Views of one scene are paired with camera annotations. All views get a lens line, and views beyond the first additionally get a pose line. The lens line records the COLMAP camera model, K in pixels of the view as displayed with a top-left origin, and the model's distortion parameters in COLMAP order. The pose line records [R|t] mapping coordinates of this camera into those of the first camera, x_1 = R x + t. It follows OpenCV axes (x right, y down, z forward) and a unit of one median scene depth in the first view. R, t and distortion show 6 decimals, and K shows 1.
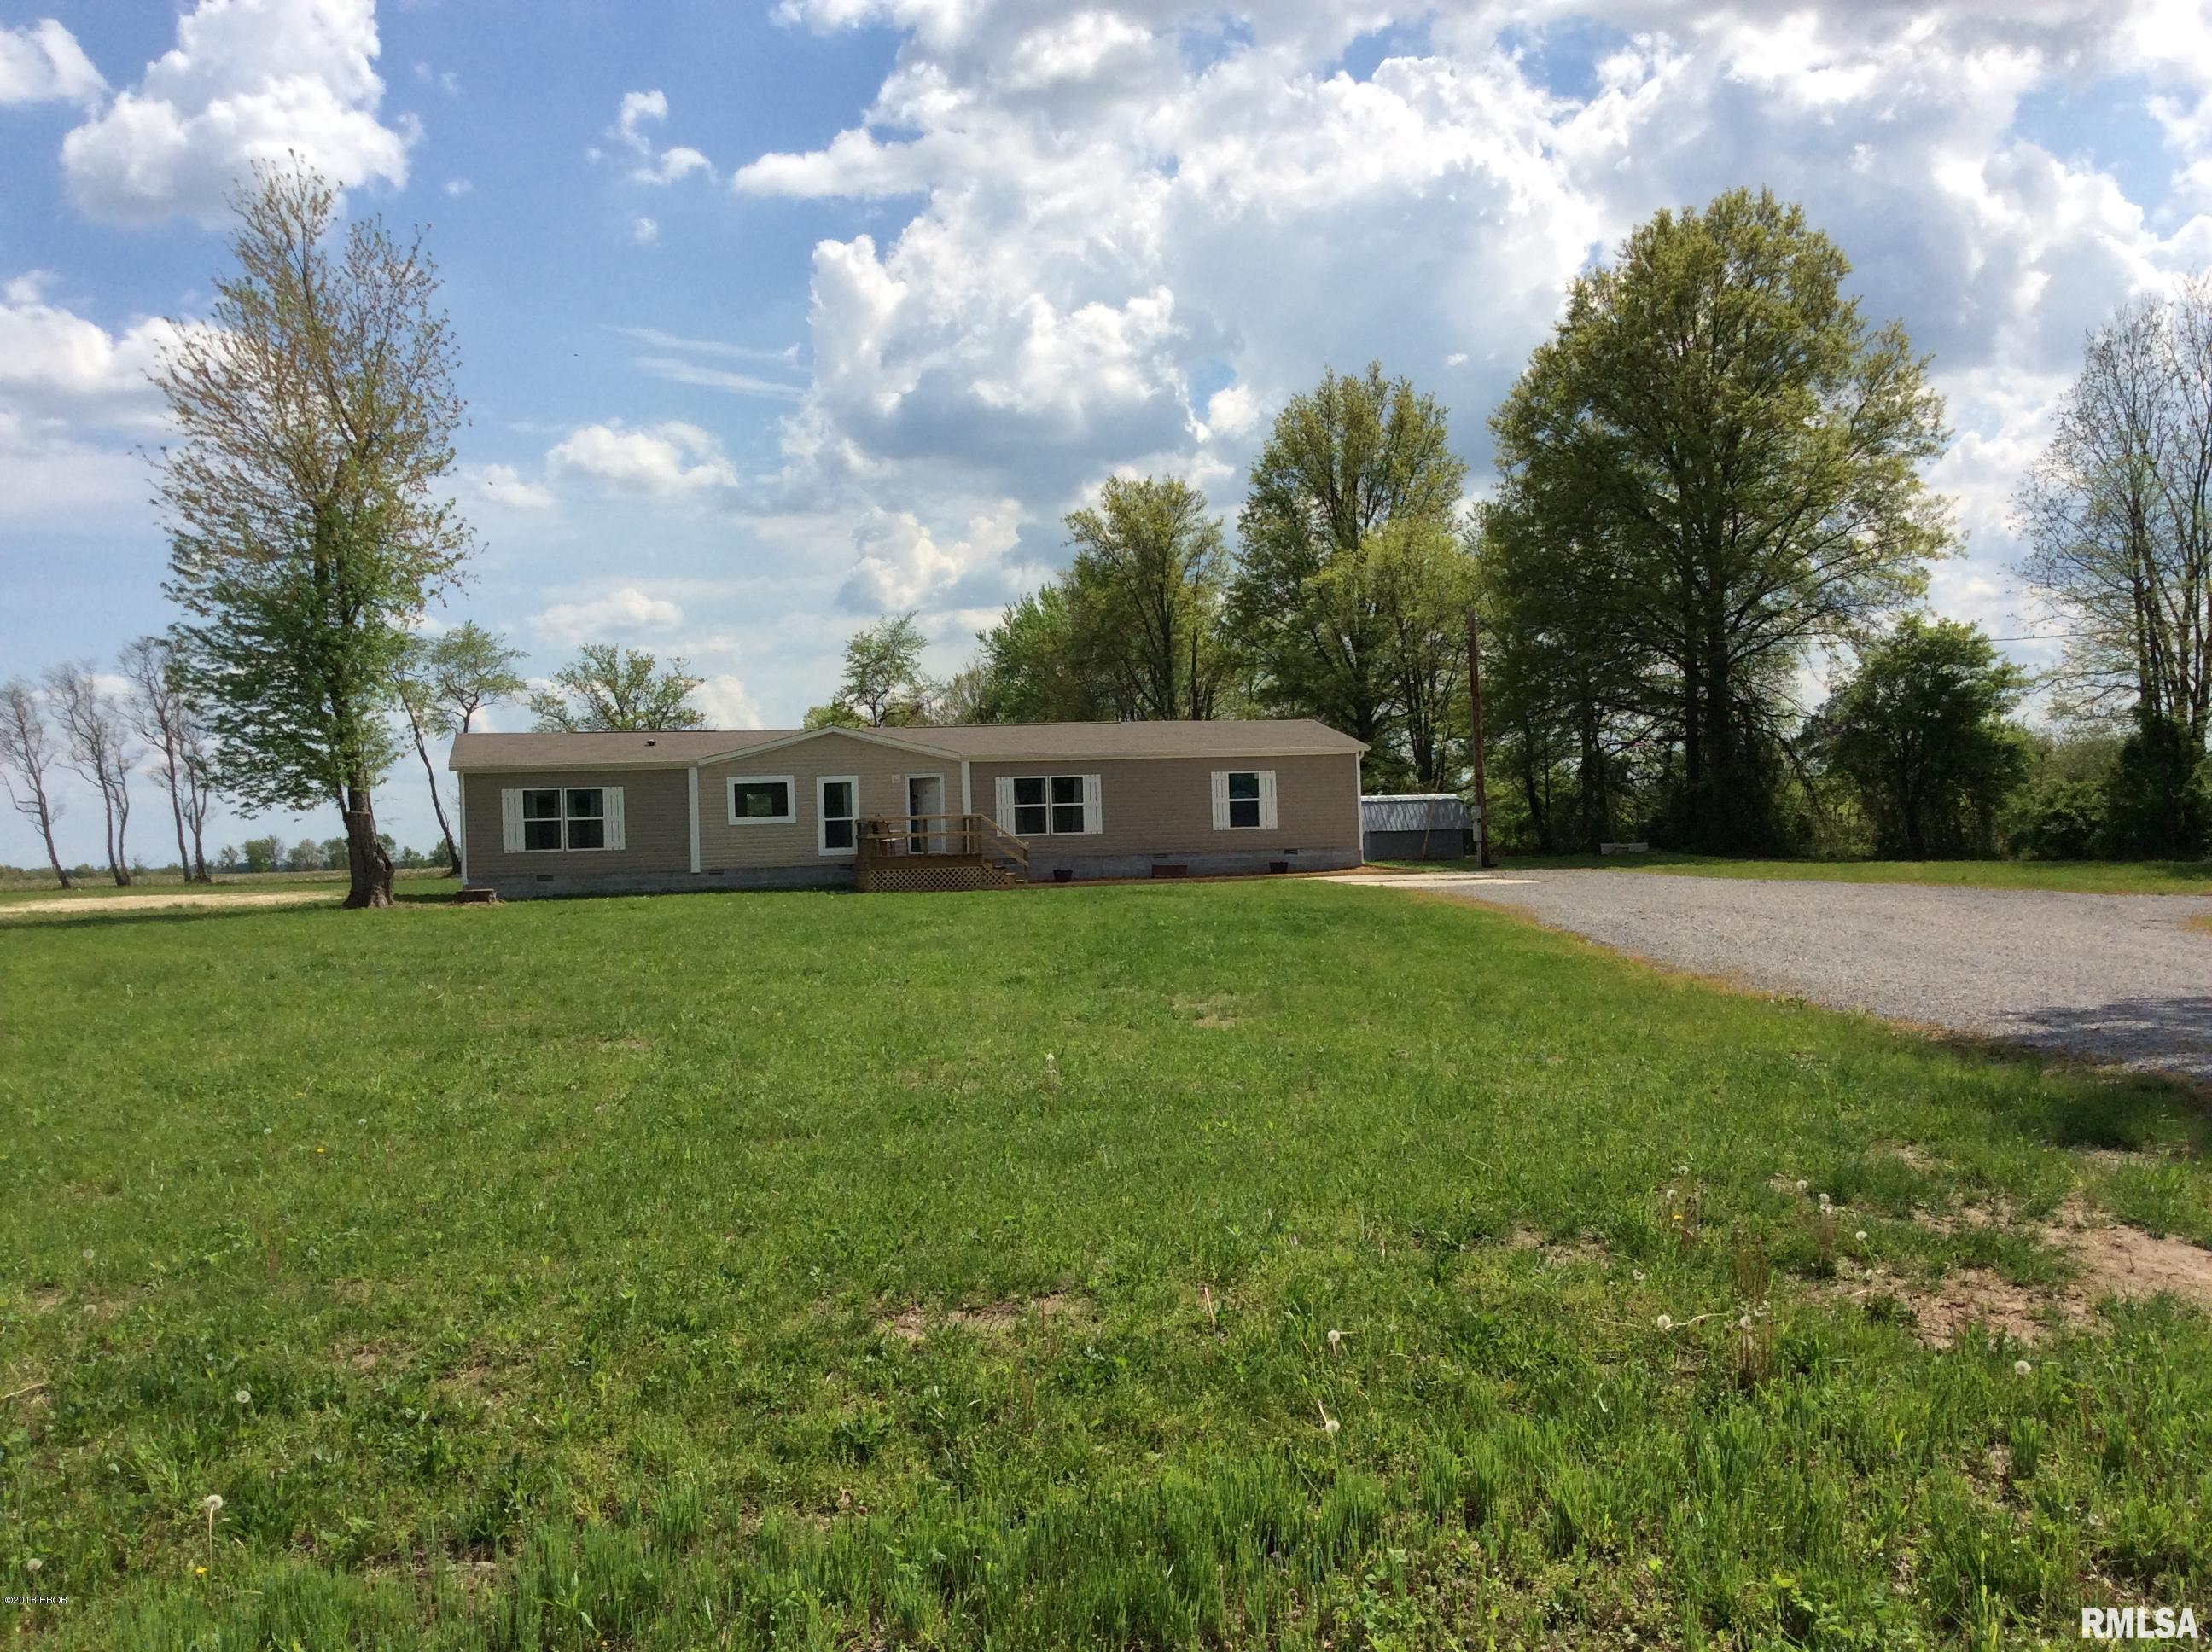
lens RADIAL K [[2019.6, 0, 1113.9], [0, 2019.6, 824.2], [0, 0, 1]] dist [0.127296, -0.255733]
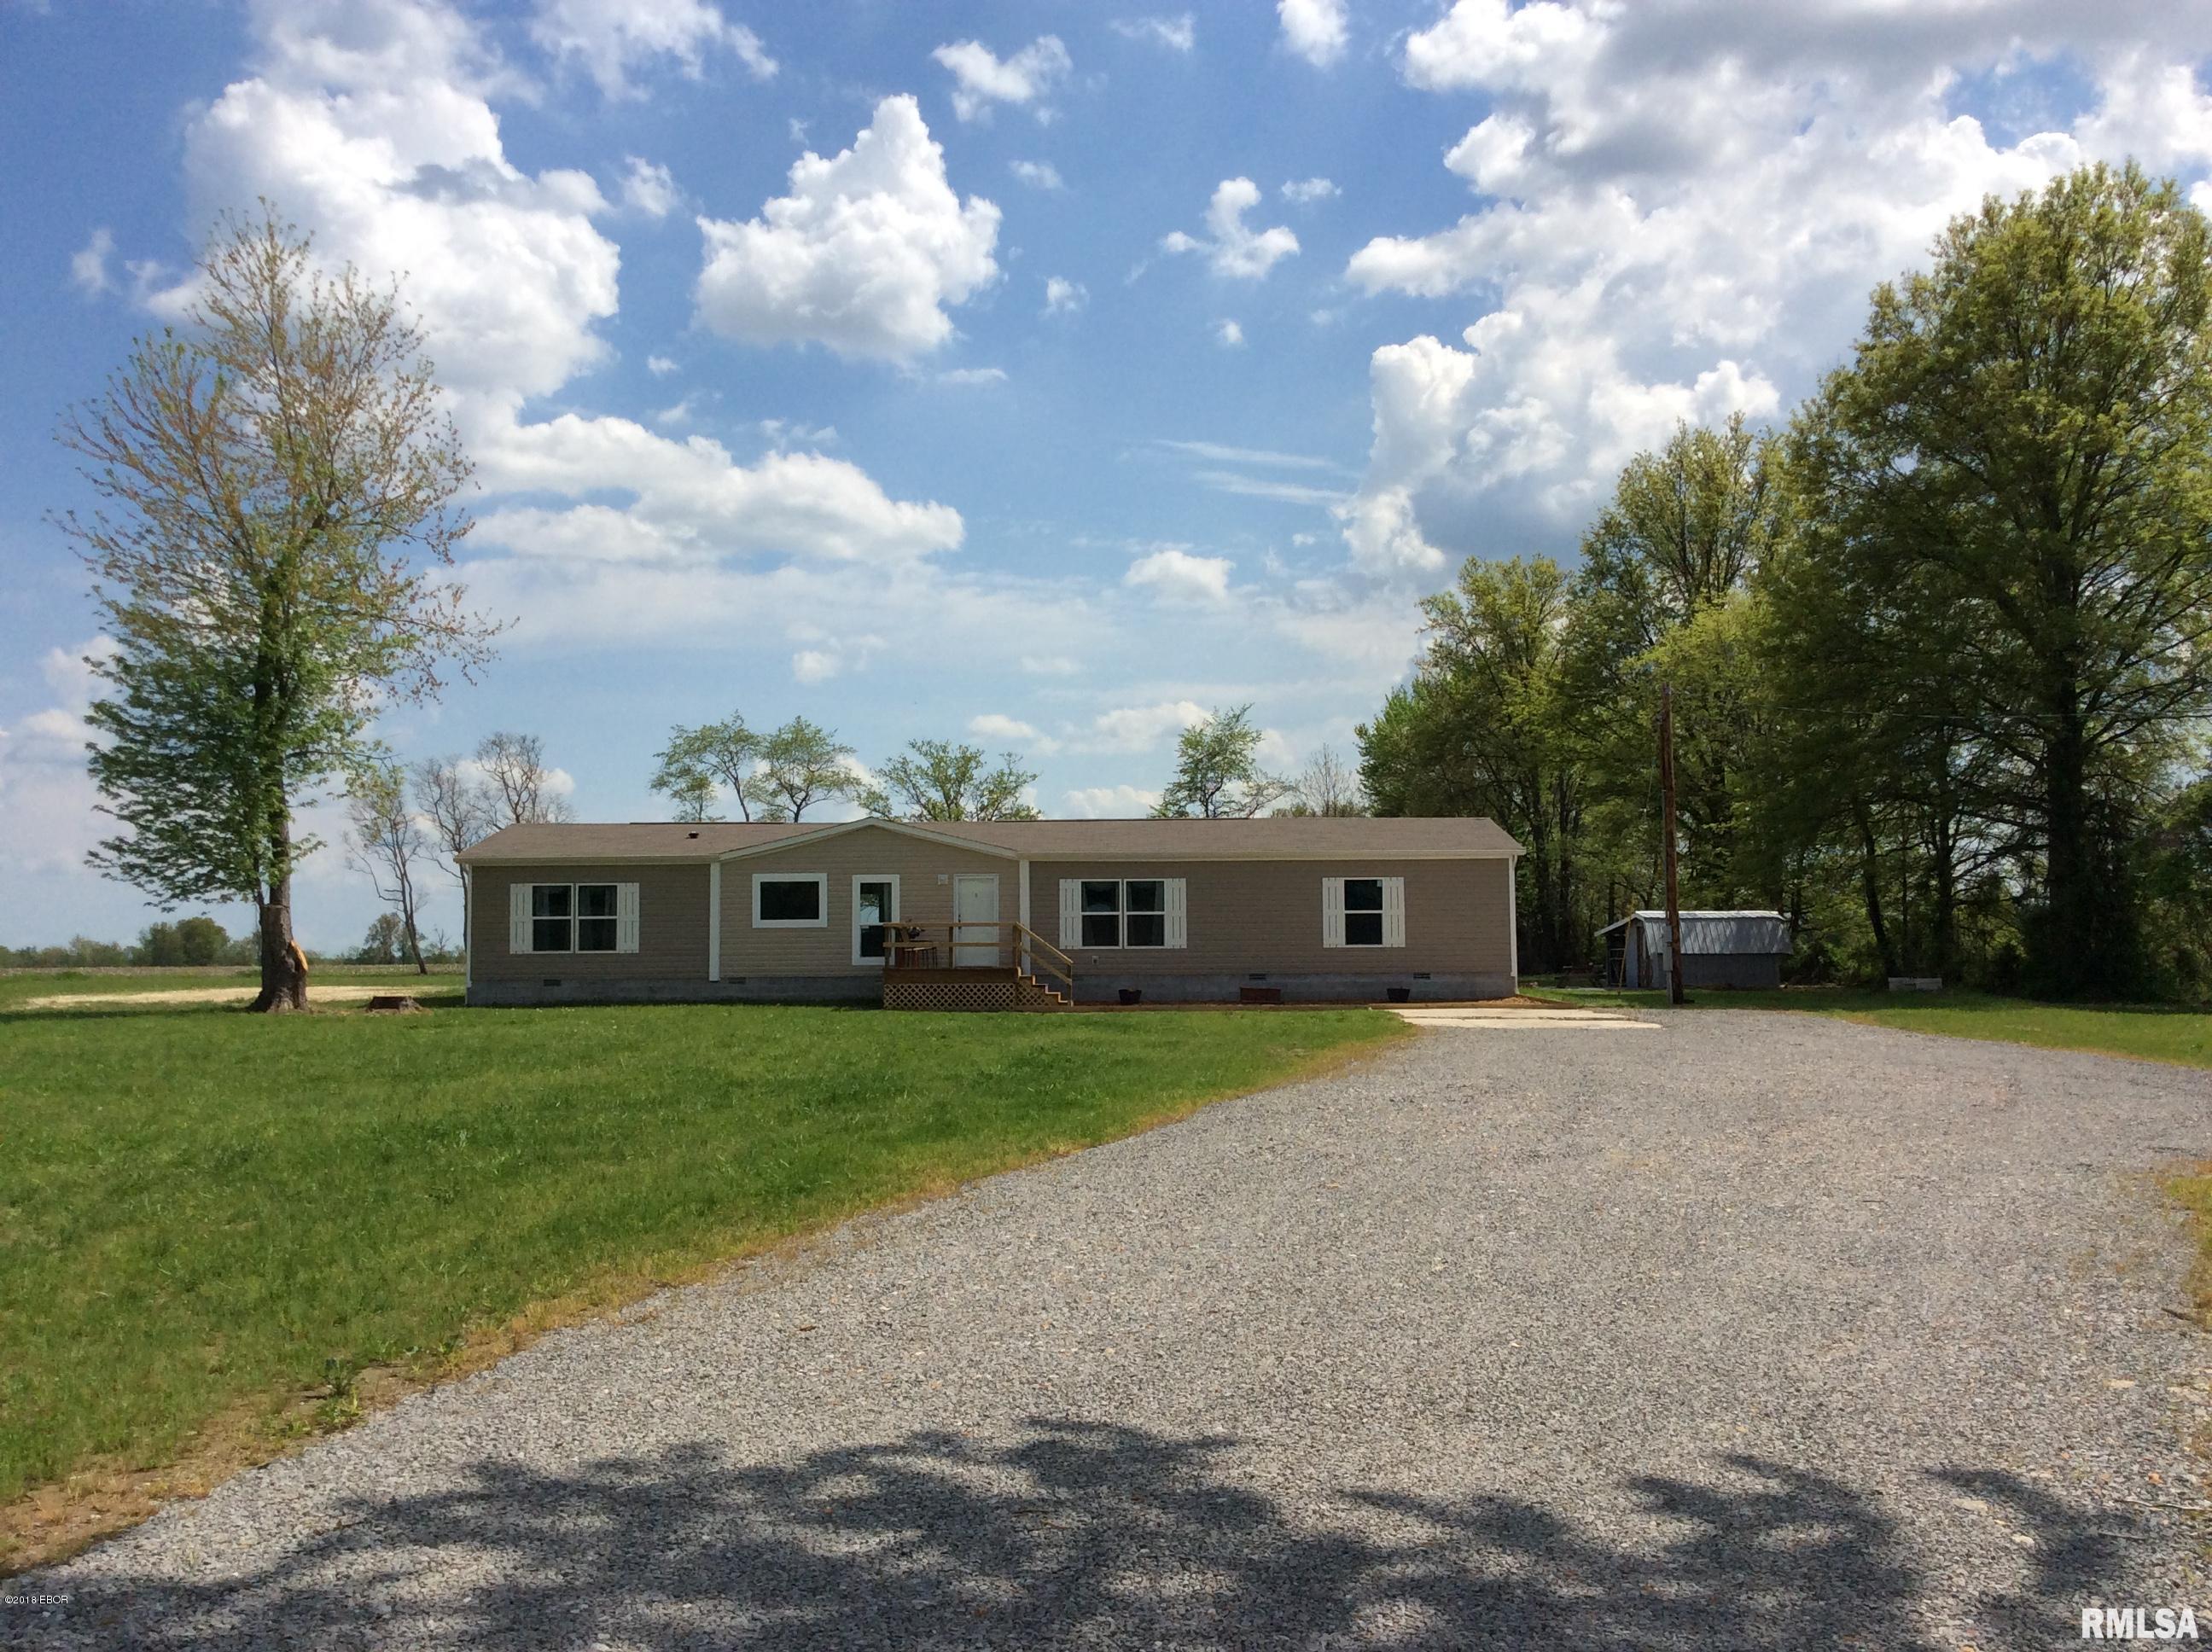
lens RADIAL K [[2026.1, 0, 1106.0], [0, 2026.1, 826.0], [0, 0, 1]] dist [0.115821, -0.197826]
pose [[0.964860, 0.010206, -0.262566, 0.176639], [-0.023416, 0.998610, -0.047230, -0.005371], [0.261719, 0.051719, 0.963757, 0.163196]]
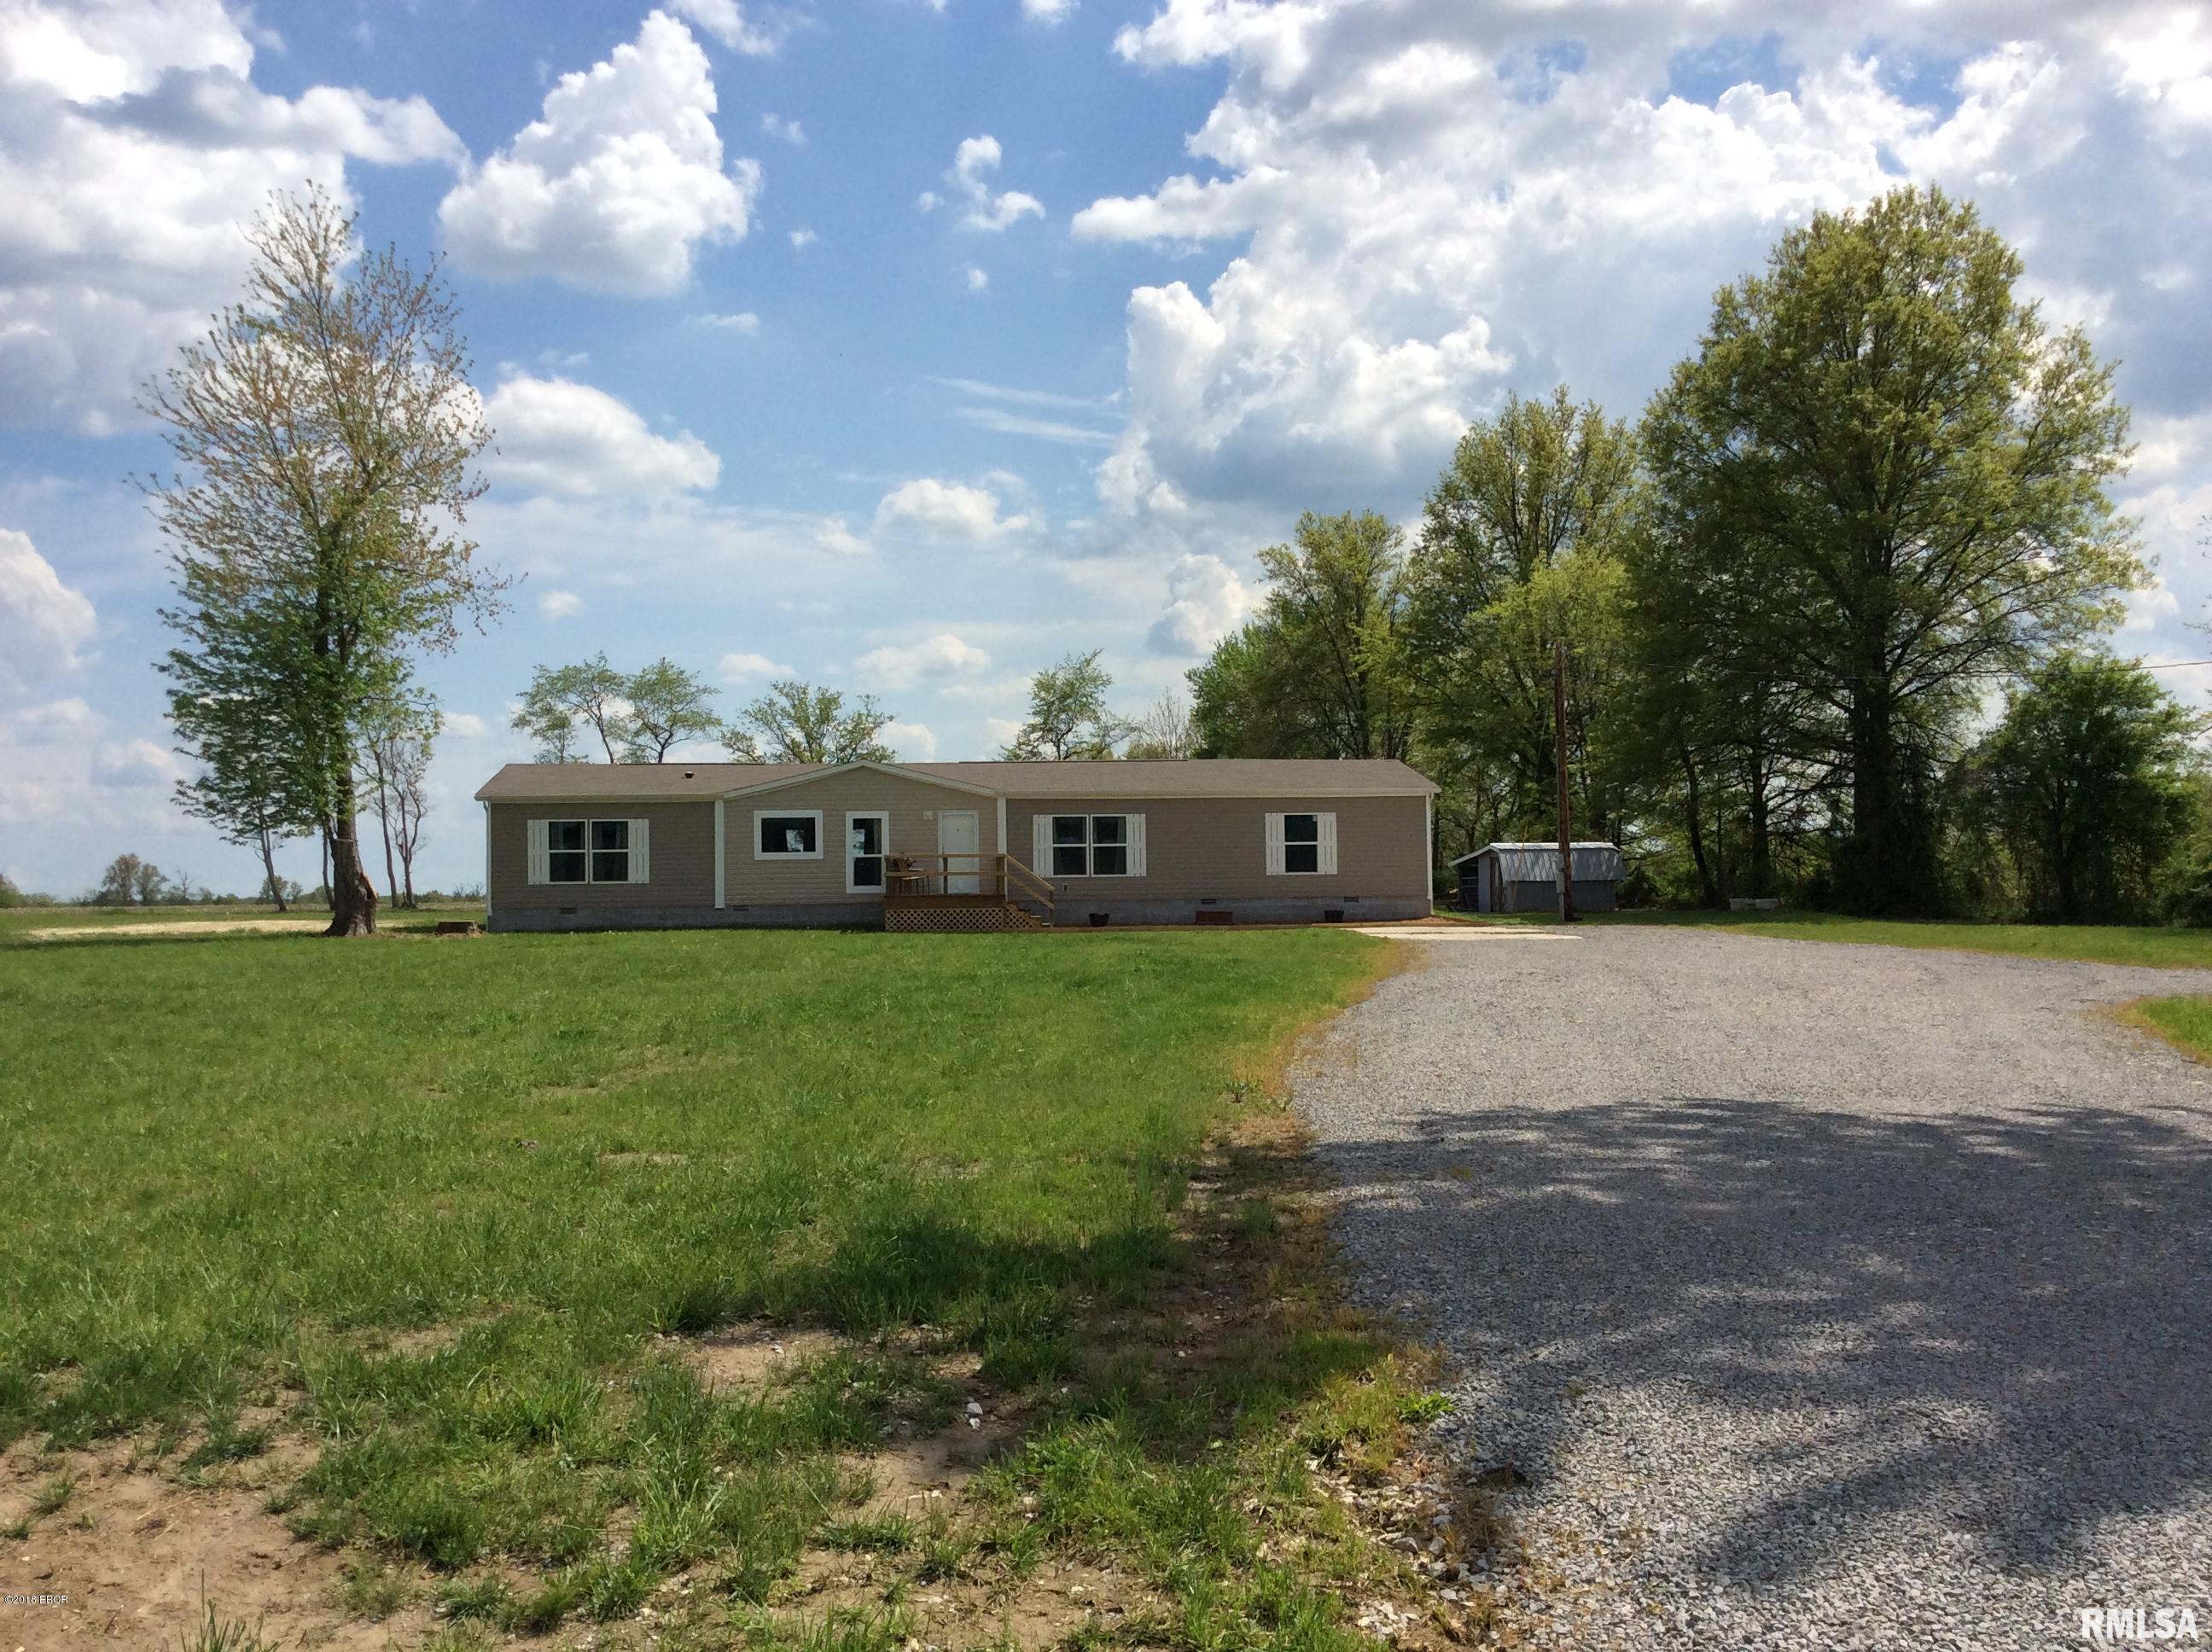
lens RADIAL K [[2026.1, 0, 1106.0], [0, 2026.1, 826.0], [0, 0, 1]] dist [0.115821, -0.197826]
pose [[0.988436, 0.015444, -0.150850, 0.114170], [-0.018518, 0.999648, -0.018993, -0.000496], [0.150504, 0.021567, 0.988374, 0.052132]]
